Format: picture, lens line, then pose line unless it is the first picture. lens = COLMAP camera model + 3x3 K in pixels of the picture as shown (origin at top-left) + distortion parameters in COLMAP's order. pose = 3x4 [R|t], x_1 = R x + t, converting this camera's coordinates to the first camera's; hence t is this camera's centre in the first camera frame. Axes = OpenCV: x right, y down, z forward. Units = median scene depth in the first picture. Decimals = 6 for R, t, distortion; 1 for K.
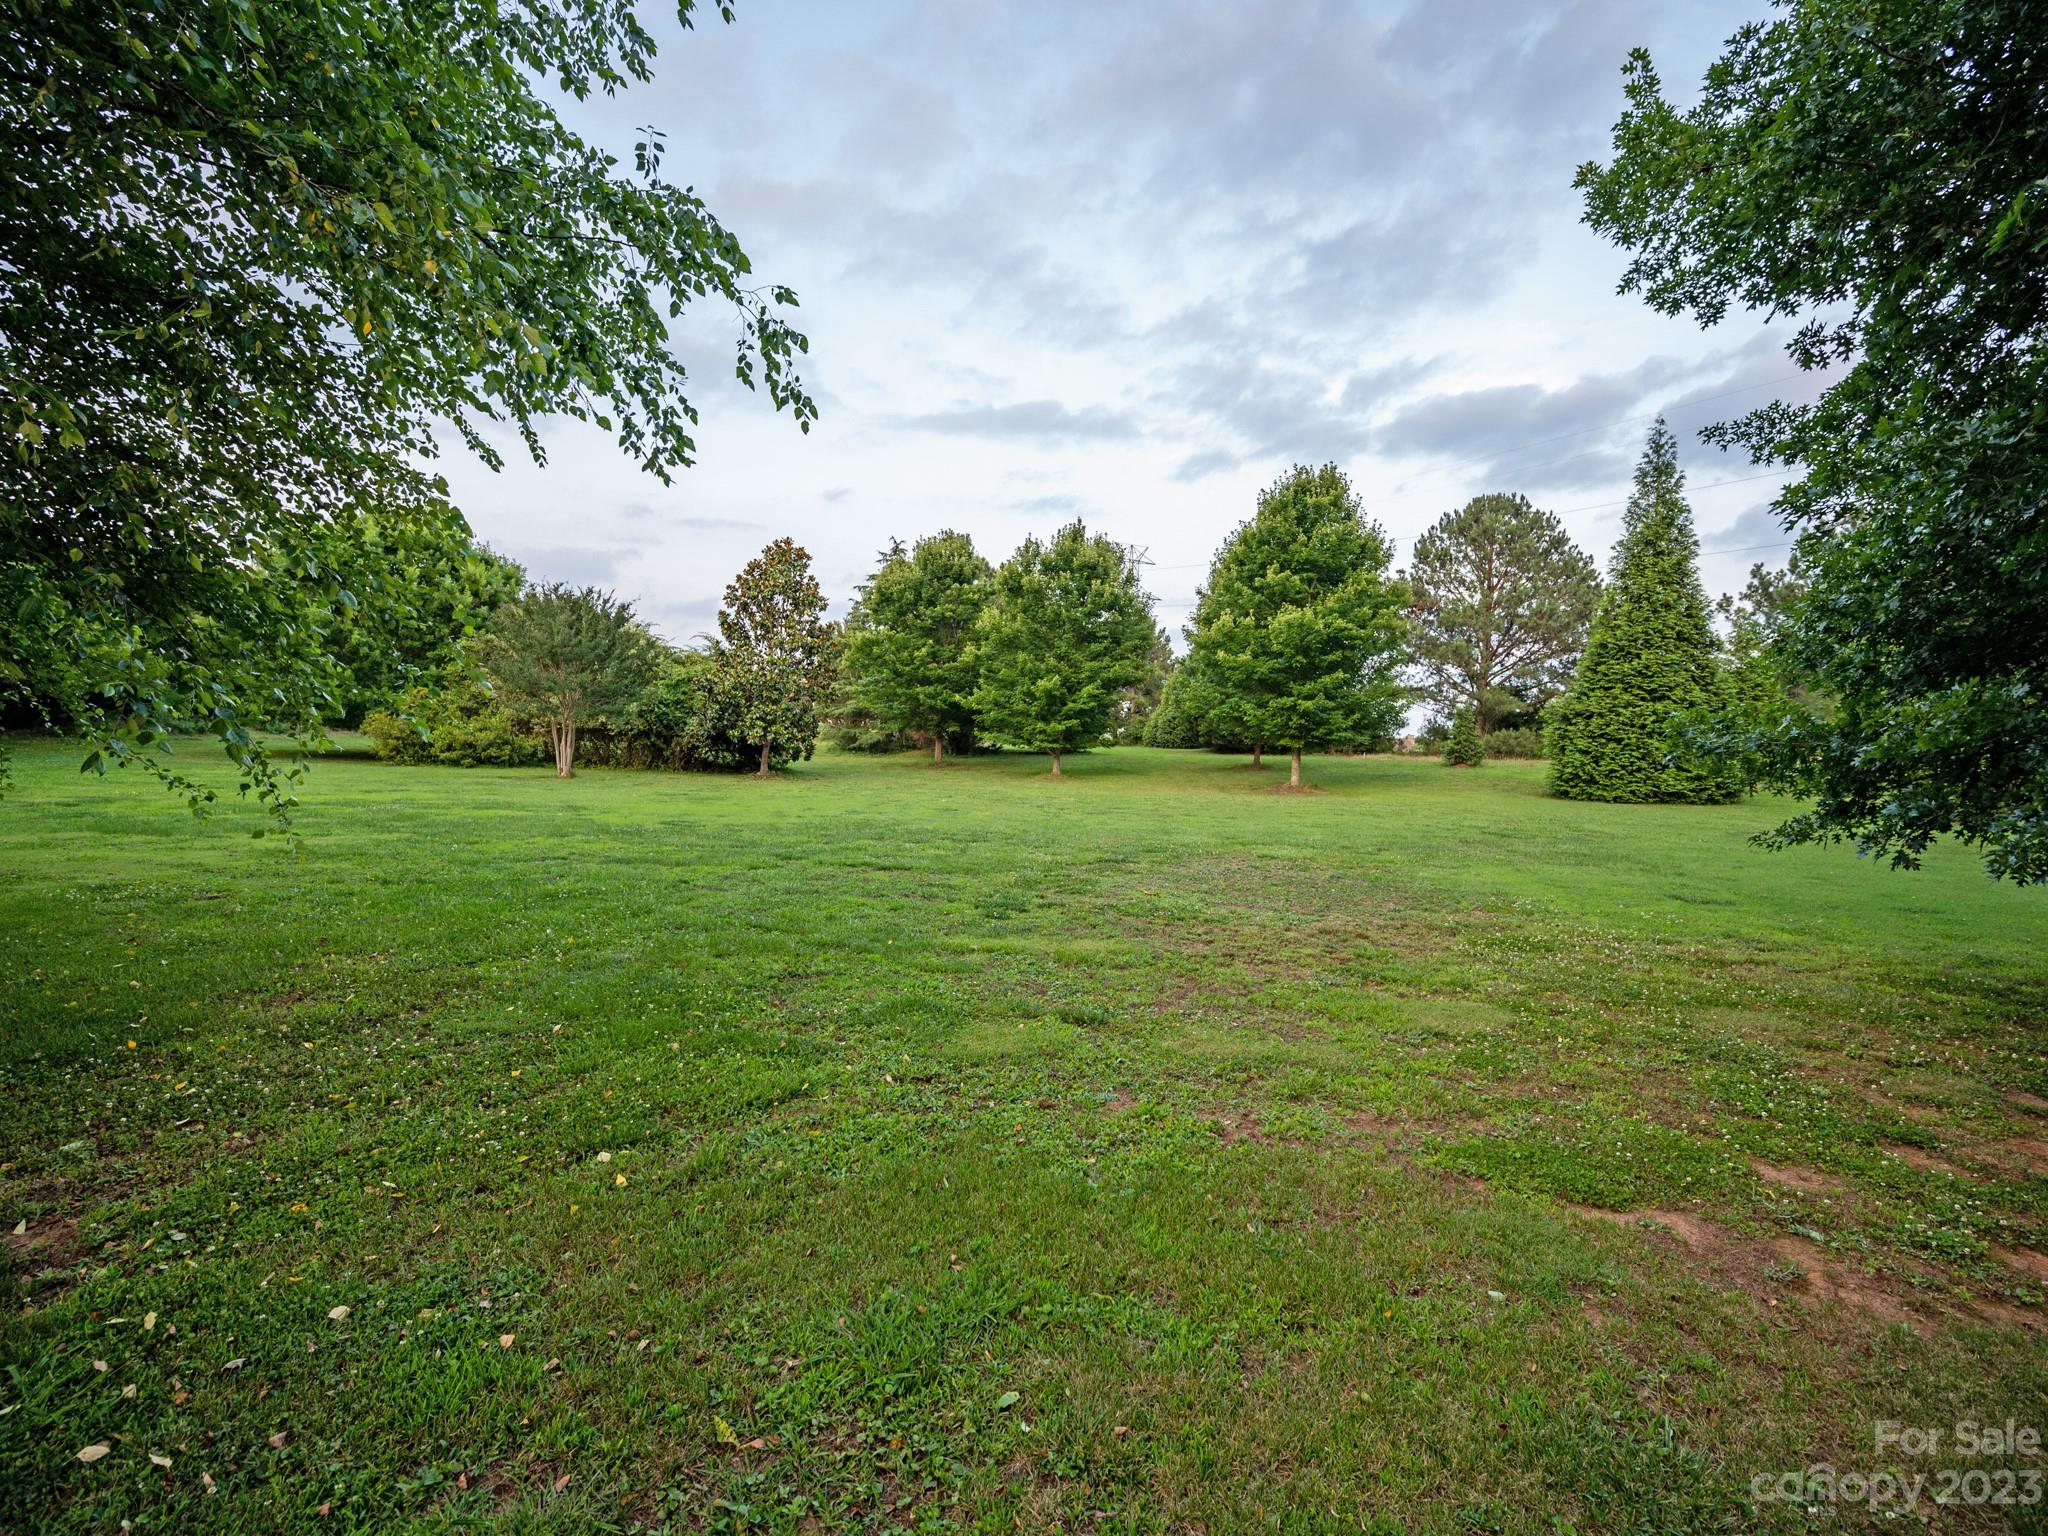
lens RADIAL K [[1011.2, 0, 1025.8], [0, 1011.2, 764.3], [0, 0, 1]] dist [0.000999, 0.000082]
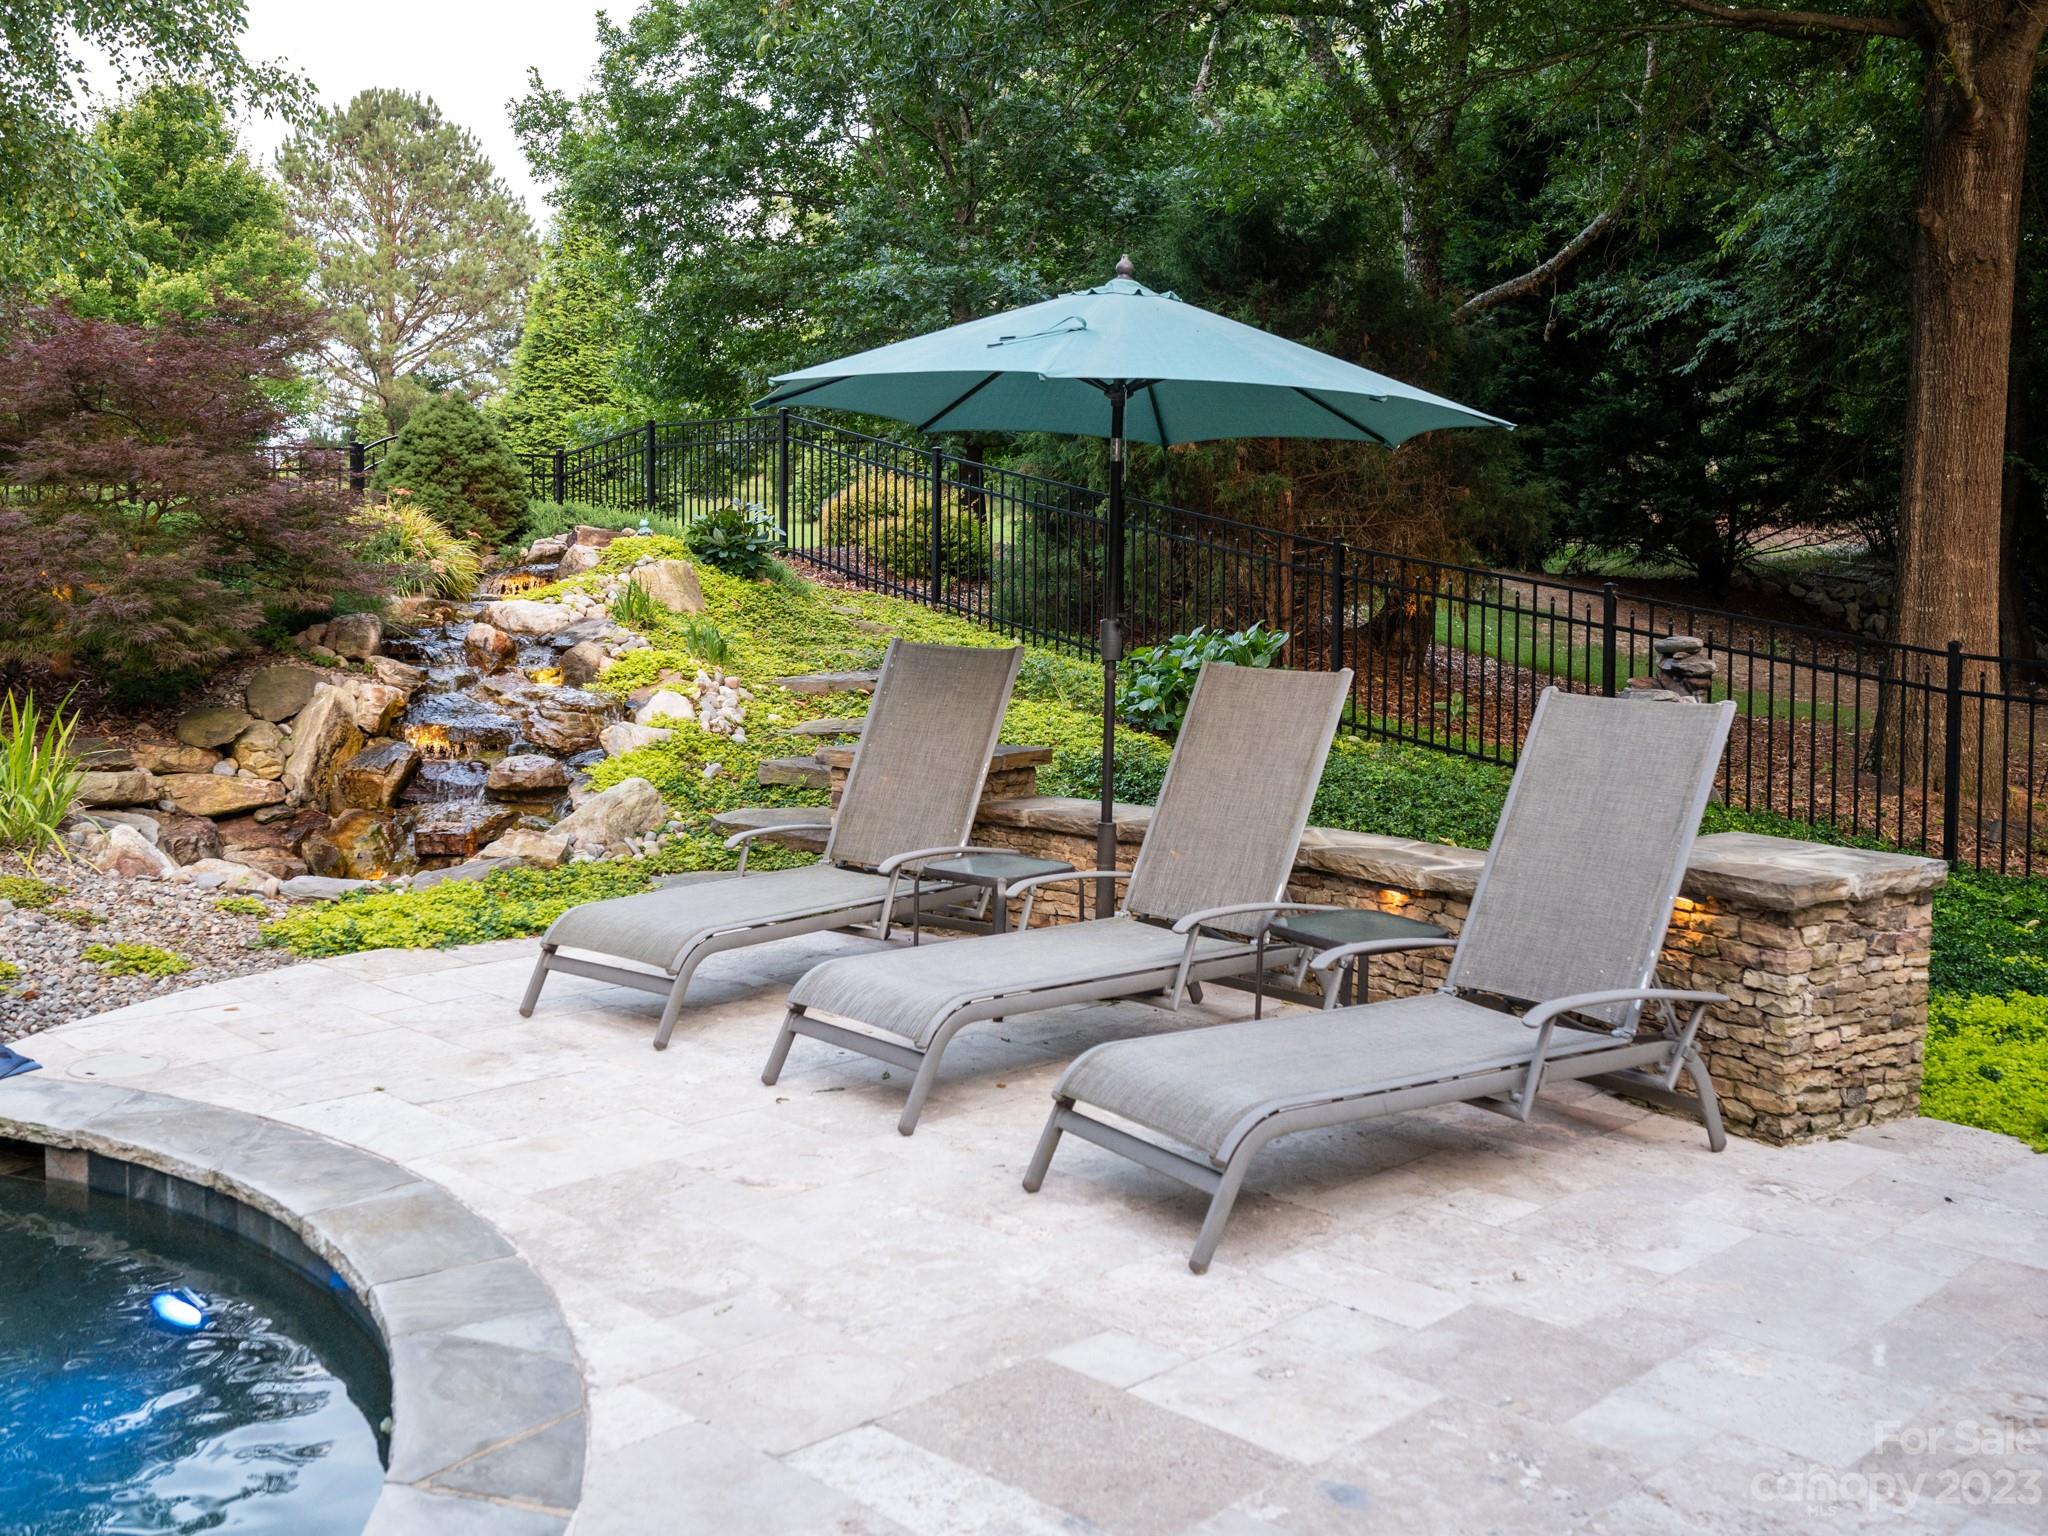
lens RADIAL K [[2506.4, 0, 1024.5], [0, 2506.4, 767.3], [0, 0, 1]] dist [0.005501, 0.000000]
pose [[0.765421, -0.081028, 0.638408, -0.341873], [0.024321, 0.994975, 0.097124, 0.033340], [-0.643070, -0.058815, 0.763545, -0.620009]]
